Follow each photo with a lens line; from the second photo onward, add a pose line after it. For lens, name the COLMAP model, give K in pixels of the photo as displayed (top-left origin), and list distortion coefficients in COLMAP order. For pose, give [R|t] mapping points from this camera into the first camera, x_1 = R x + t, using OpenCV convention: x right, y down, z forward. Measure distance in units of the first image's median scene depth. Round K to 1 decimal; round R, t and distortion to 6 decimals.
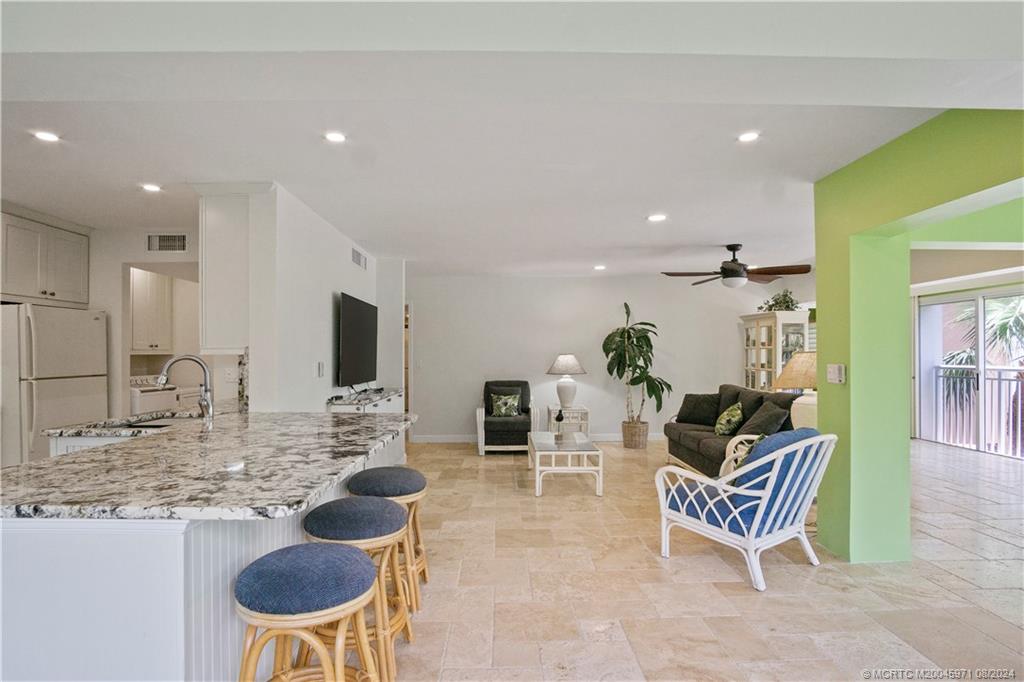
lens RADIAL K [[560.2, 0, 518.2], [0, 560.2, 356.1], [0, 0, 1]] dist [-0.038304, 0.010531]
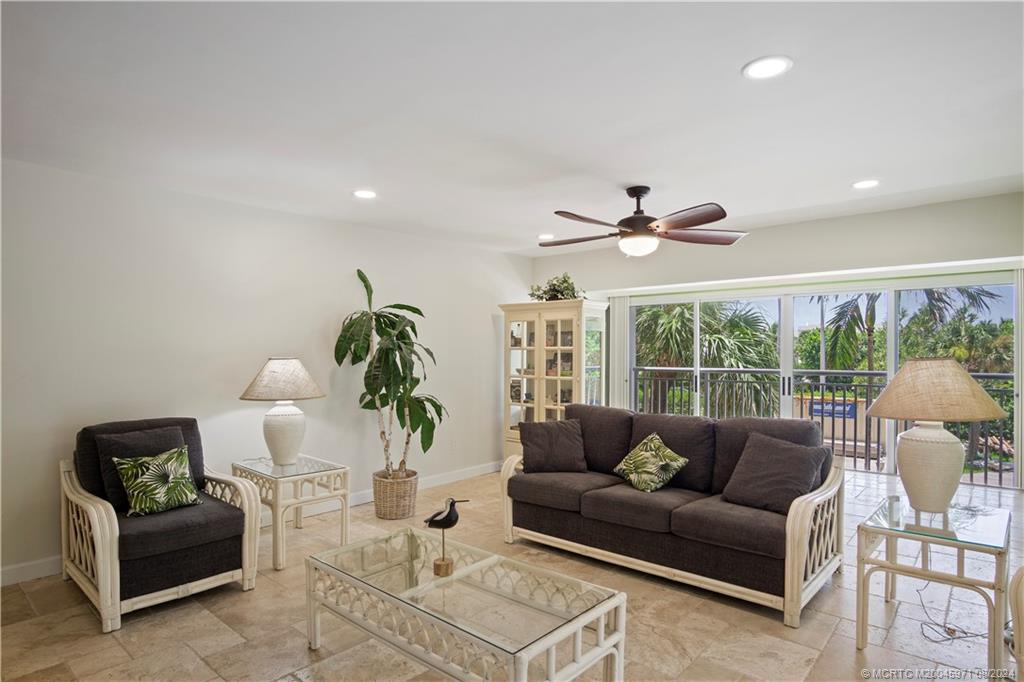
lens RADIAL K [[560.2, 0, 511.6], [0, 560.2, 357.5], [0, 0, 1]] dist [-0.038304, 0.010531]
pose [[0.681448, -0.003200, 0.731859, -0.146570], [0.001244, 0.999994, 0.003214, -0.005750], [-0.731865, -0.001279, 0.681448, 0.539305]]
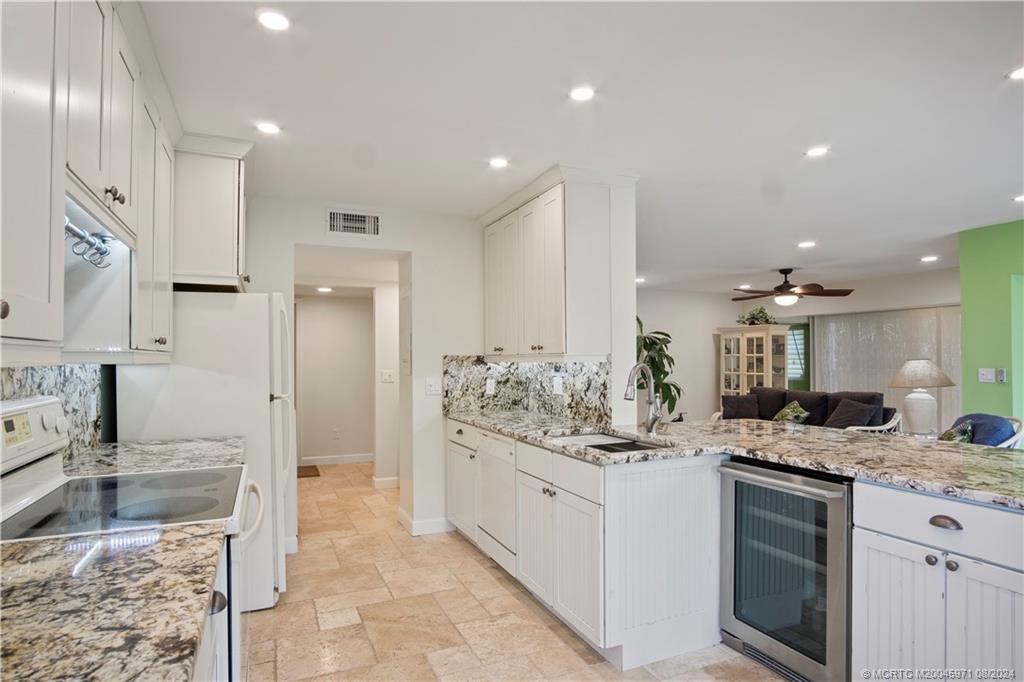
lens RADIAL K [[560.2, 0, 522.7], [0, 560.2, 358.7], [0, 0, 1]] dist [-0.038304, 0.010531]
pose [[0.917406, -0.000369, 0.397952, -0.487121], [0.002936, 0.999979, -0.005841, -0.002053], [-0.397941, 0.006527, 0.917388, 0.107463]]
